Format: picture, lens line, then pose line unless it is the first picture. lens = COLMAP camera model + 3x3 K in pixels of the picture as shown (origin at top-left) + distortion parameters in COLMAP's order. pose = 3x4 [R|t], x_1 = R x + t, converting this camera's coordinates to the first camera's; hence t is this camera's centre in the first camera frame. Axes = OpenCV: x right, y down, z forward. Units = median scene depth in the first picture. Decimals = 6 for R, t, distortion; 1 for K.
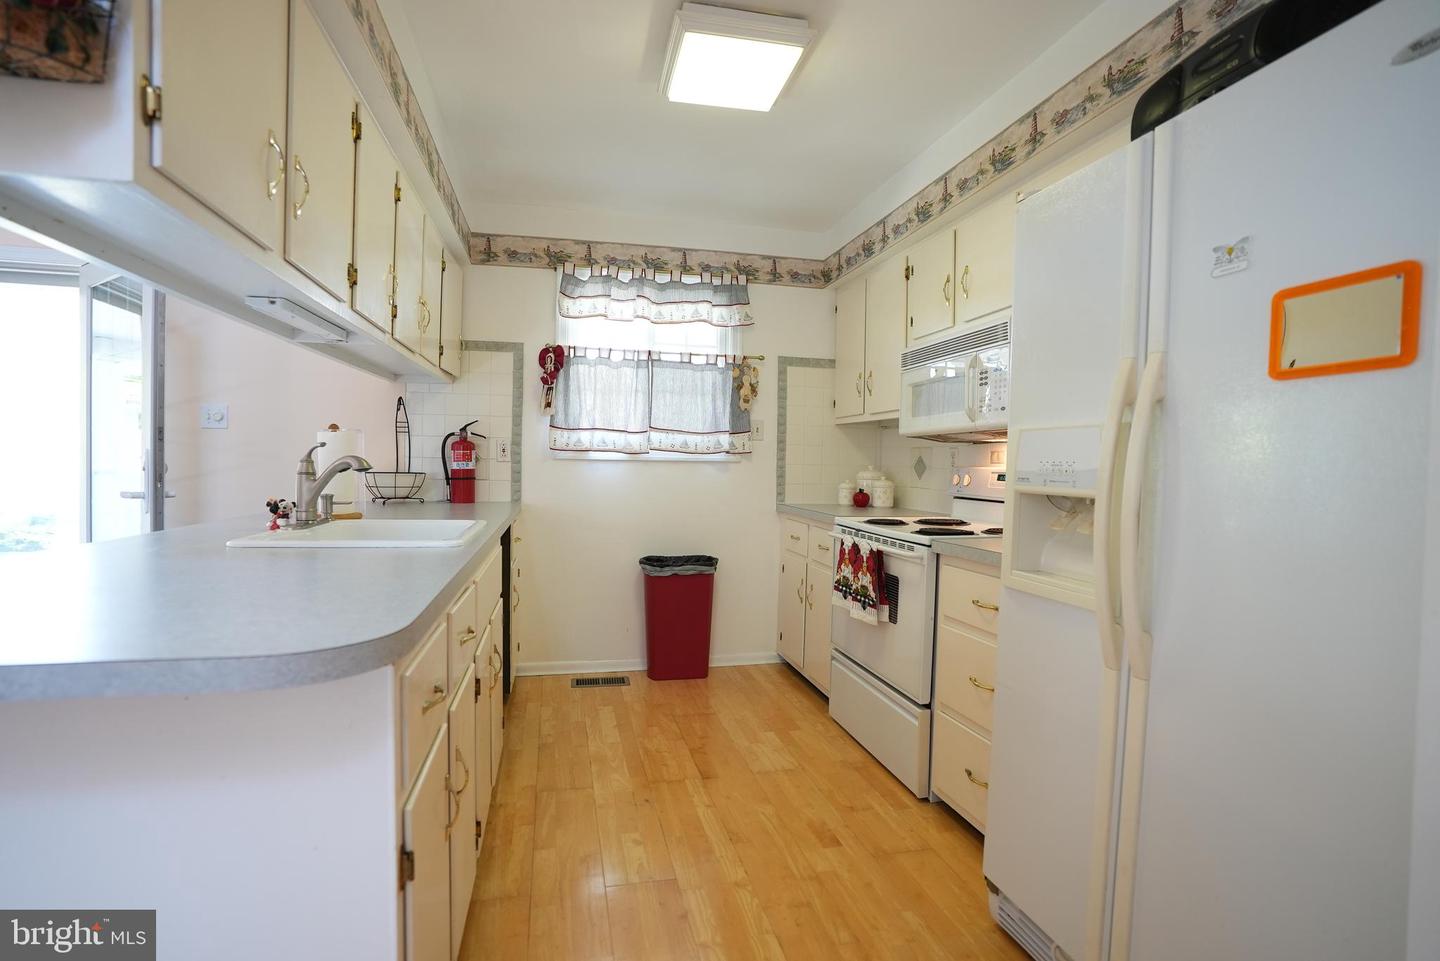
lens RADIAL K [[669.8, 0, 720.9], [0, 669.8, 482.2], [0, 0, 1]] dist [-0.068557, 0.025747]
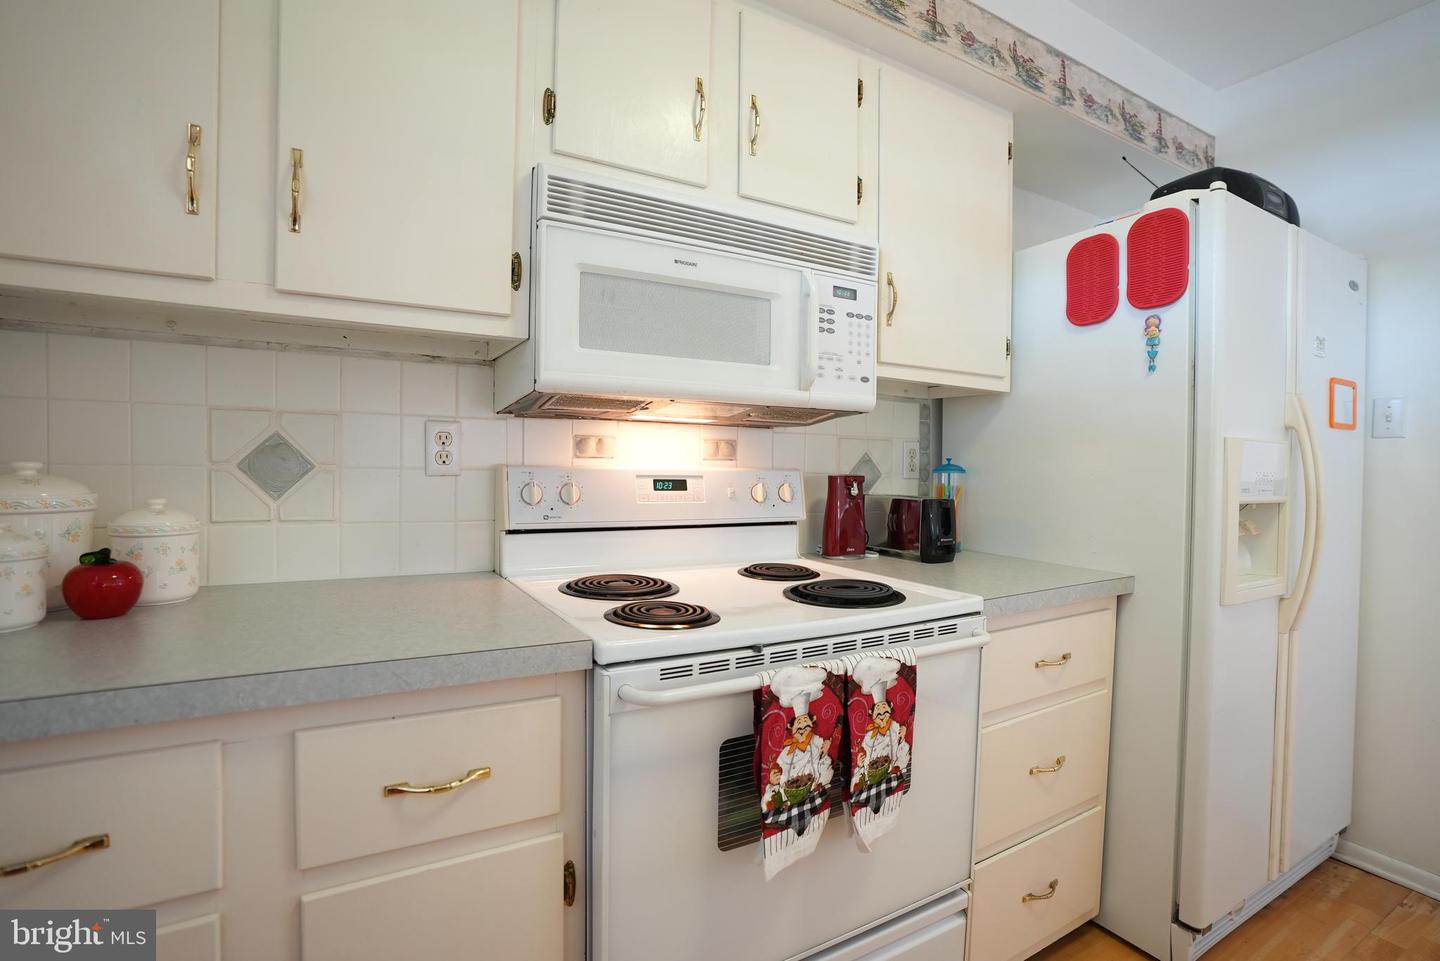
lens RADIAL K [[669.8, 0, 712.7], [0, 669.8, 481.0], [0, 0, 1]] dist [-0.068557, 0.025747]
pose [[-0.265250, -0.049126, 0.962927, -0.115556], [0.005938, 0.998599, 0.052581, -0.033141], [-0.964161, 0.019665, -0.264587, 0.918084]]
